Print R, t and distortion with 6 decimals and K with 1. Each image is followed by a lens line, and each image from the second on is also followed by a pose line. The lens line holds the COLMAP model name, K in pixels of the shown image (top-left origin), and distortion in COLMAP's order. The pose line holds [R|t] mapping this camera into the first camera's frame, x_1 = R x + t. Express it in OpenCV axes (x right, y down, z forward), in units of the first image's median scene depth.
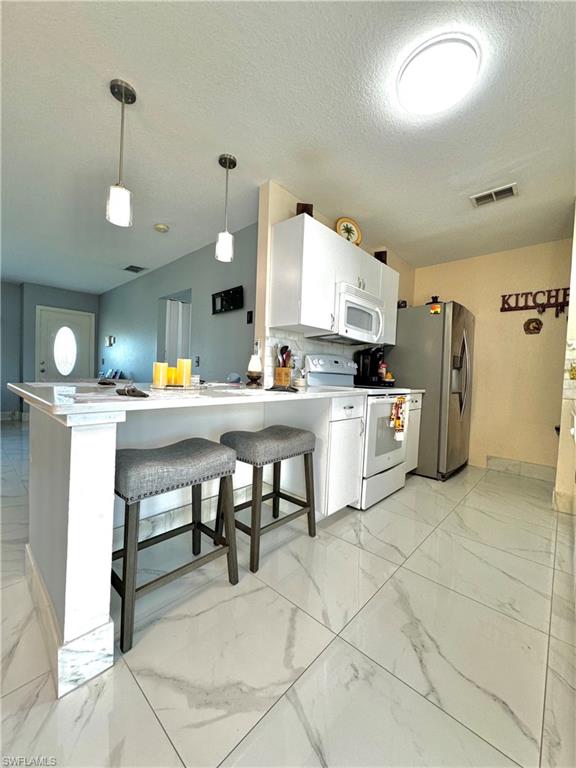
lens RADIAL K [[308.2, 0, 287.5], [0, 308.2, 382.3], [0, 0, 1]] dist [0.000926, 0.000041]
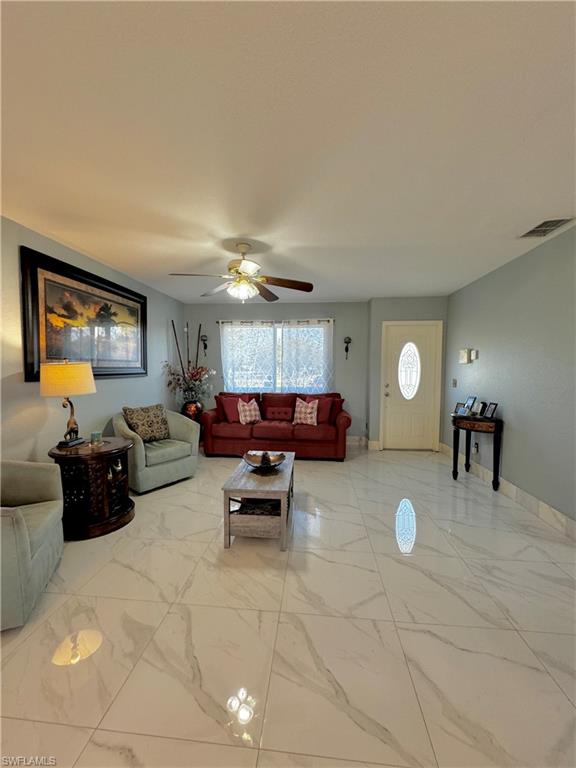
lens RADIAL K [[308.2, 0, 289.8], [0, 308.2, 382.9], [0, 0, 1]] dist [0.000926, 0.000041]
pose [[0.611836, 0.008508, -0.790939, -0.267285], [-0.015017, 0.999887, -0.000862, -0.065883], [0.790842, 0.012405, 0.611895, 0.240263]]
